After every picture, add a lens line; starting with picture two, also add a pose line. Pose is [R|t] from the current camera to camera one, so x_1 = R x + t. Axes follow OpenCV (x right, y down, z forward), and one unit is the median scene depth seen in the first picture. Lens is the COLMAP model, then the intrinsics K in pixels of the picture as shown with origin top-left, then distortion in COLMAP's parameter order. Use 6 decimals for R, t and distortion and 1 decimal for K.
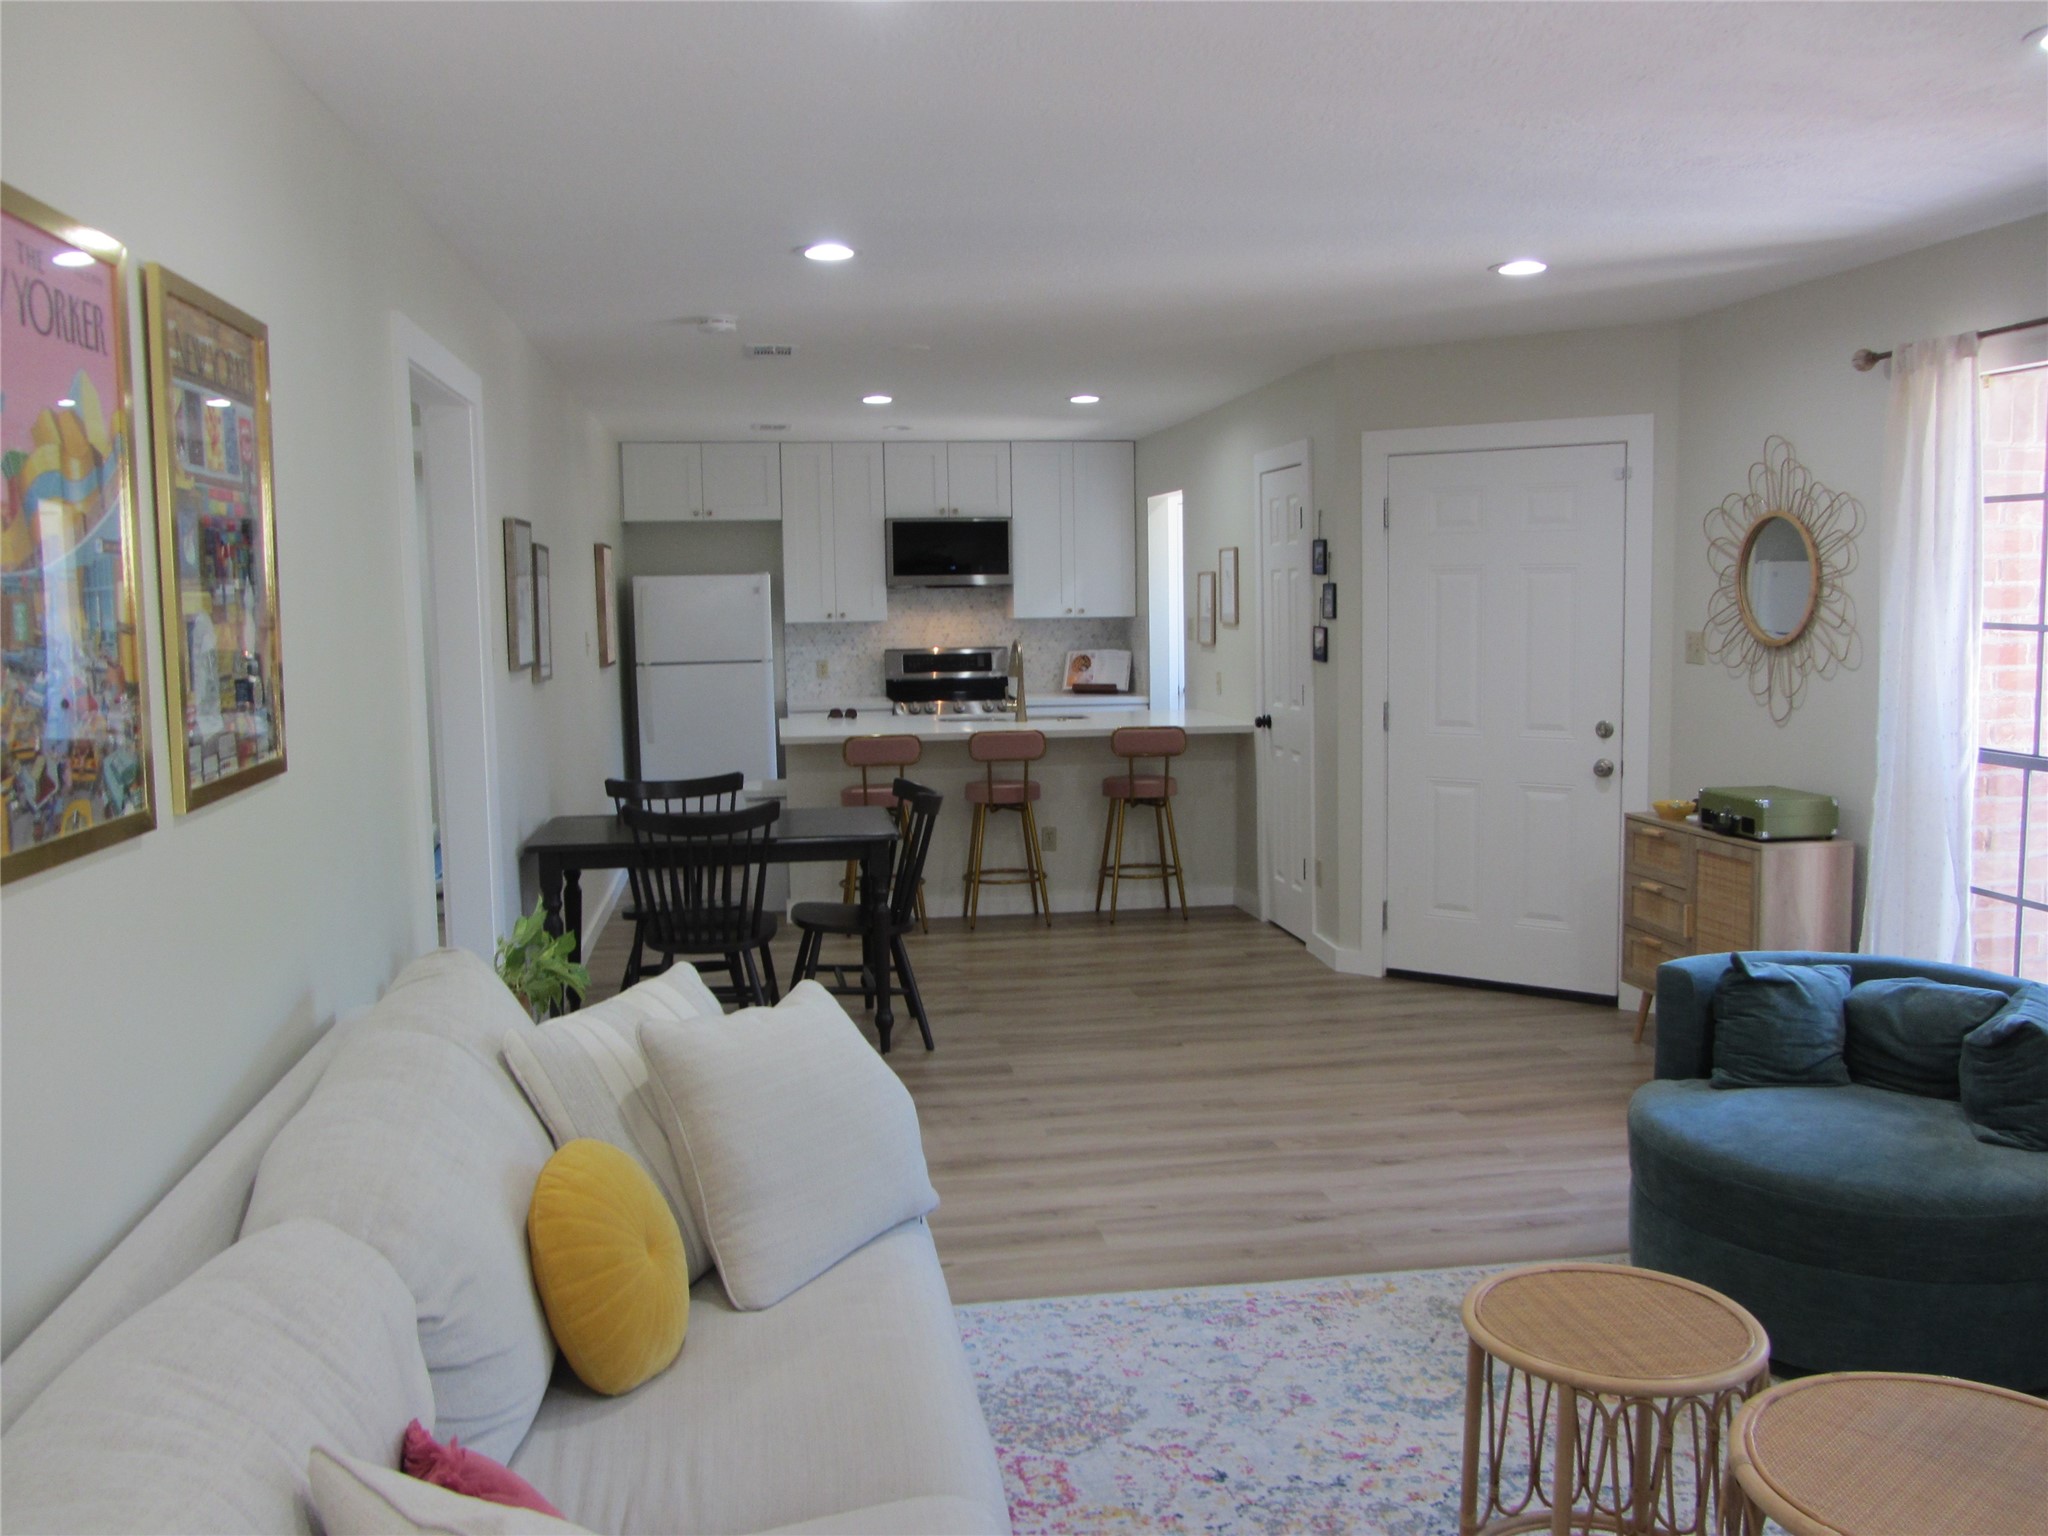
lens RADIAL K [[1681.3, 0, 1010.2], [0, 1681.3, 737.1], [0, 0, 1]] dist [-0.031544, 0.019187]
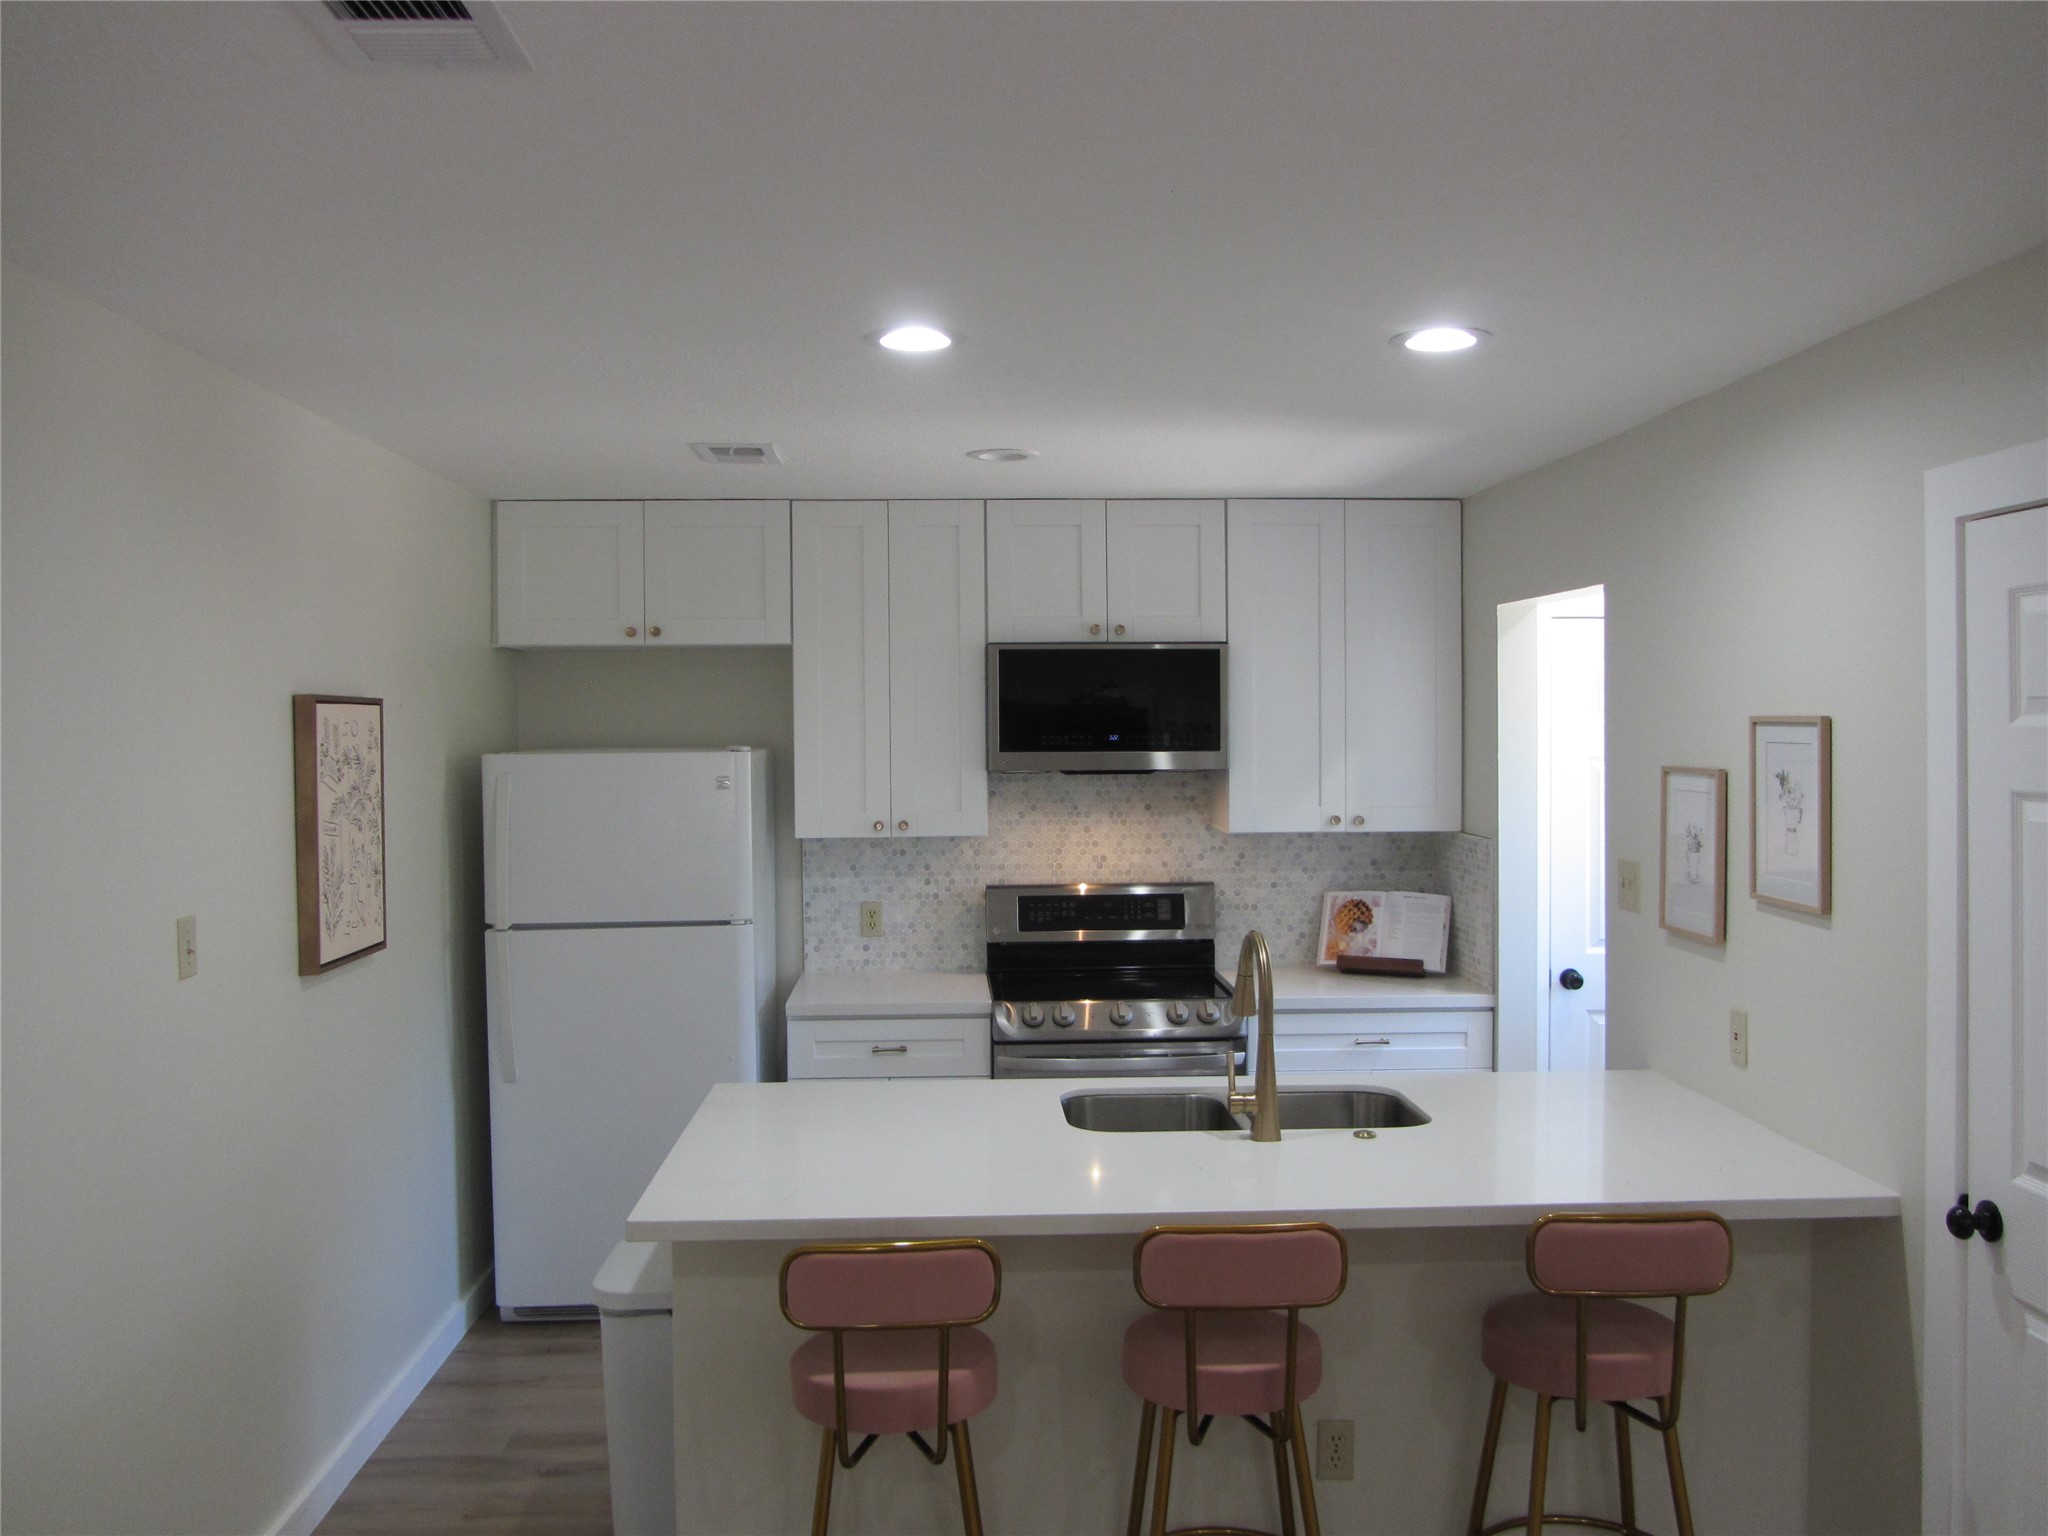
lens RADIAL K [[1681.3, 0, 1029.6], [0, 1681.3, 754.4], [0, 0, 1]] dist [-0.031544, 0.019187]
pose [[0.995434, 0.009944, -0.094933, -0.010849], [-0.016135, 0.997776, -0.064667, -0.064973], [0.094079, 0.065903, 0.993381, 0.506399]]
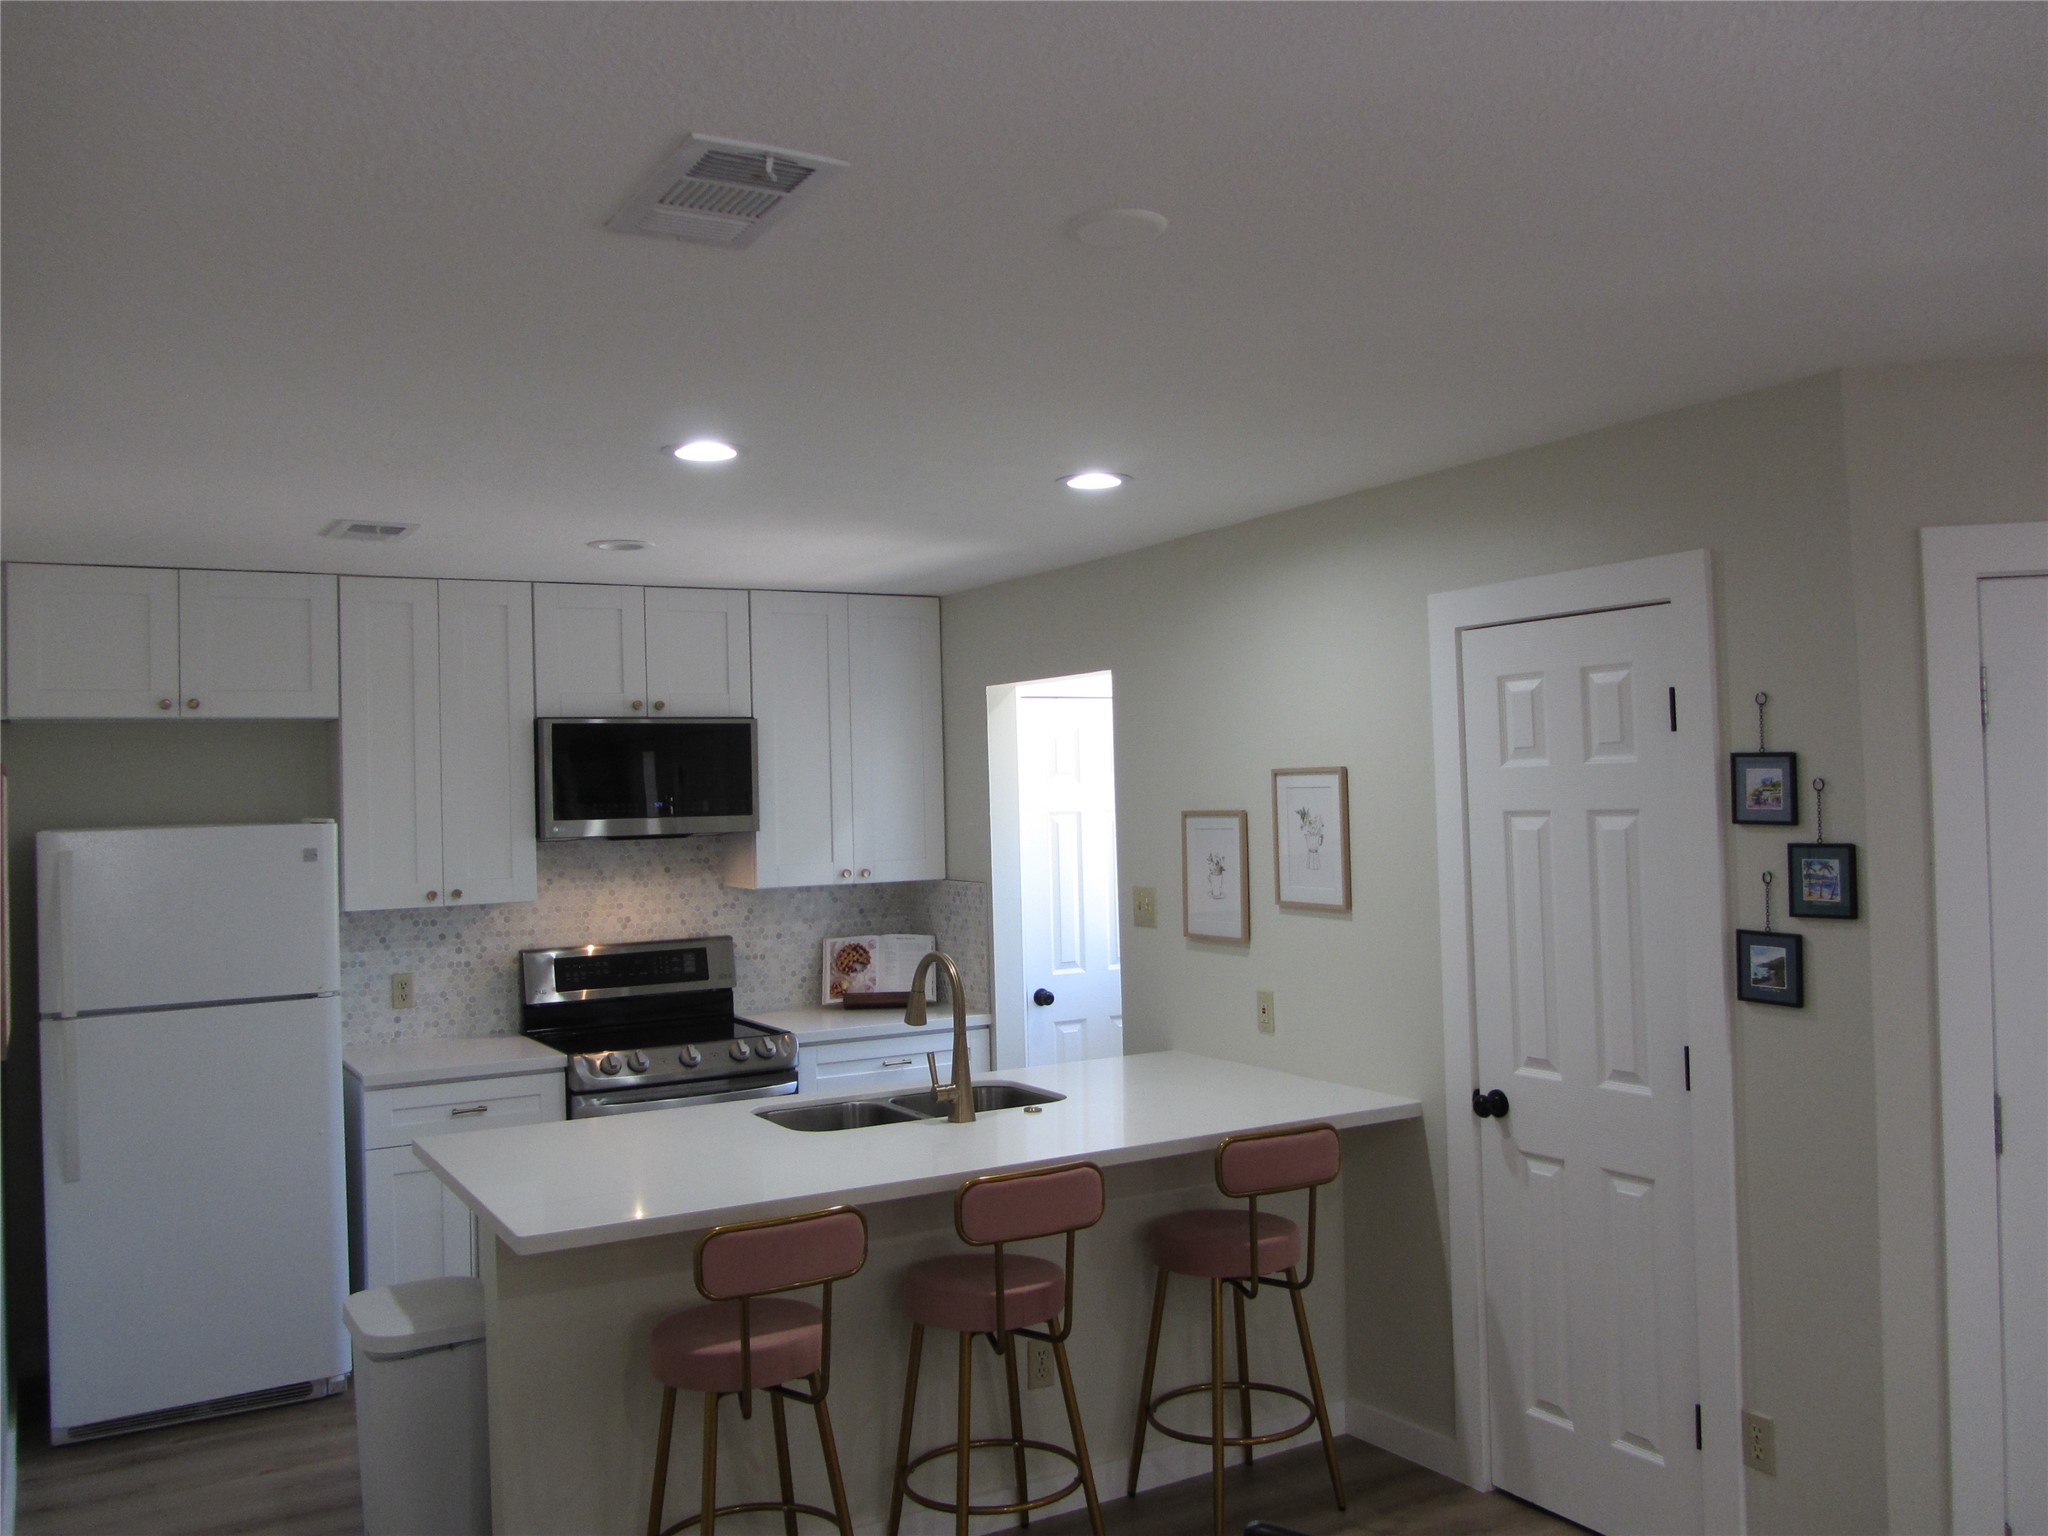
lens RADIAL K [[1681.3, 0, 1001.0], [0, 1681.3, 762.5], [0, 0, 1]] dist [-0.031544, 0.019187]
pose [[0.931357, -0.003121, 0.364095, -0.140597], [0.043954, 0.993614, -0.103918, -0.053835], [-0.361445, 0.112788, 0.925546, 0.456011]]
